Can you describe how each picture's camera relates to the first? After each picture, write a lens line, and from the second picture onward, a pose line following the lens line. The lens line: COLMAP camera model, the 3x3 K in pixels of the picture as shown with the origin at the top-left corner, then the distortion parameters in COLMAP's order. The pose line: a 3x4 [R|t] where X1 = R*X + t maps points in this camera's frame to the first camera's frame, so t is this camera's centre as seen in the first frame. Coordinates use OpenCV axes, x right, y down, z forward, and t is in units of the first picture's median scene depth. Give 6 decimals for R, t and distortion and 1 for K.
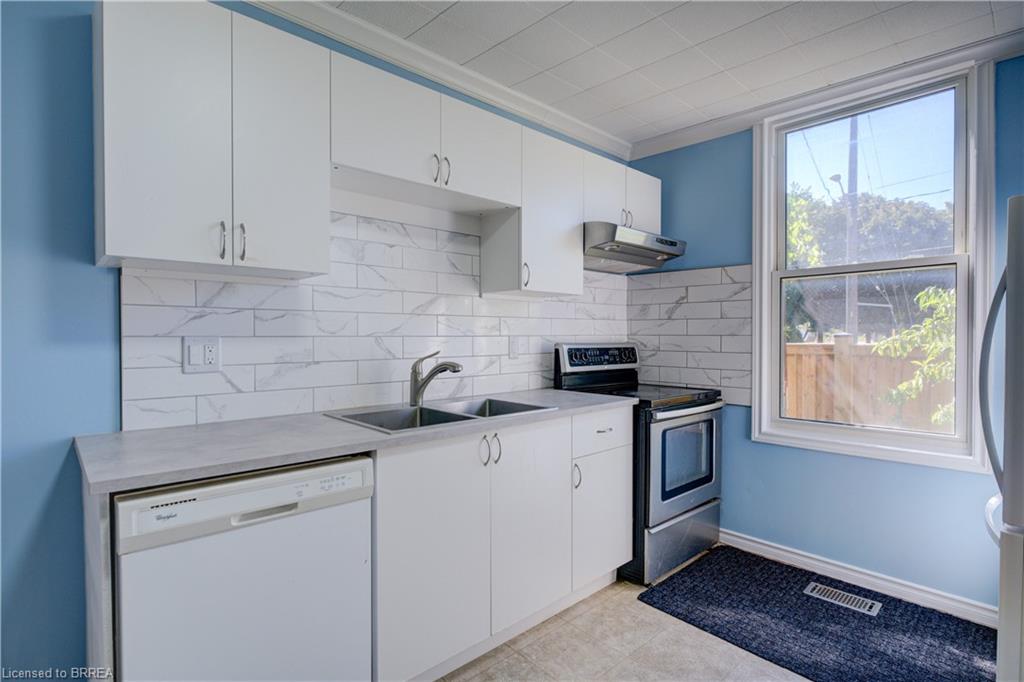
lens RADIAL K [[511.2, 0, 512.0], [0, 511.2, 341.0], [0, 0, 1]] dist [-0.001060, -0.000930]
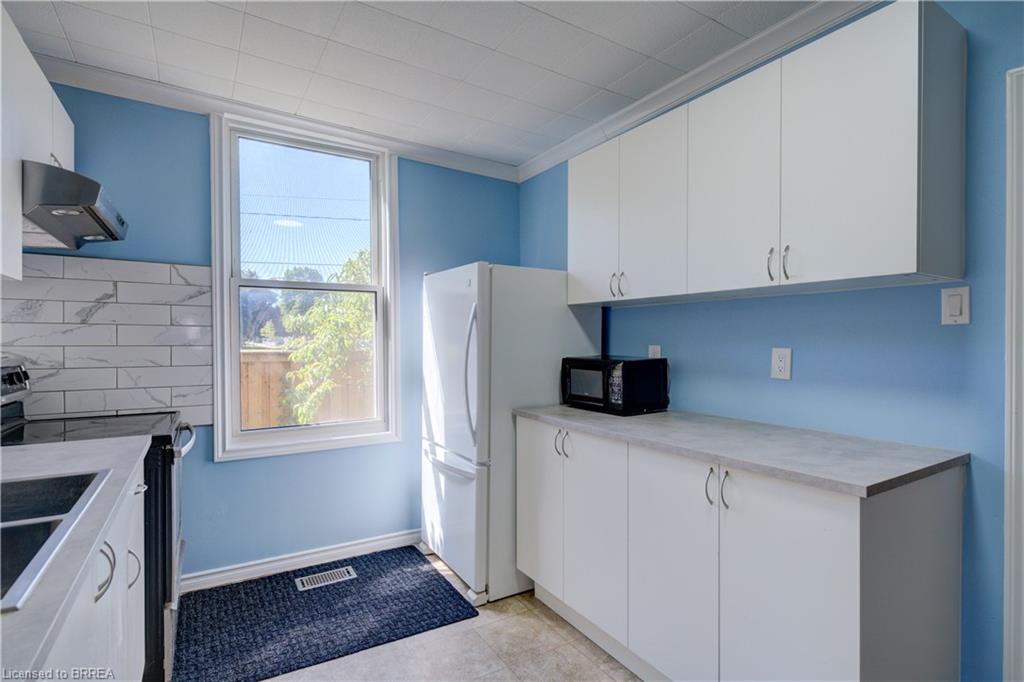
lens RADIAL K [[511.2, 0, 512.0], [0, 511.2, 341.0], [0, 0, 1]] dist [-0.001060, -0.000930]
pose [[0.185684, -0.000701, 0.982609, -0.332127], [0.013089, 0.999913, -0.001761, -0.010926], [-0.982522, 0.013189, 0.185677, 0.326402]]
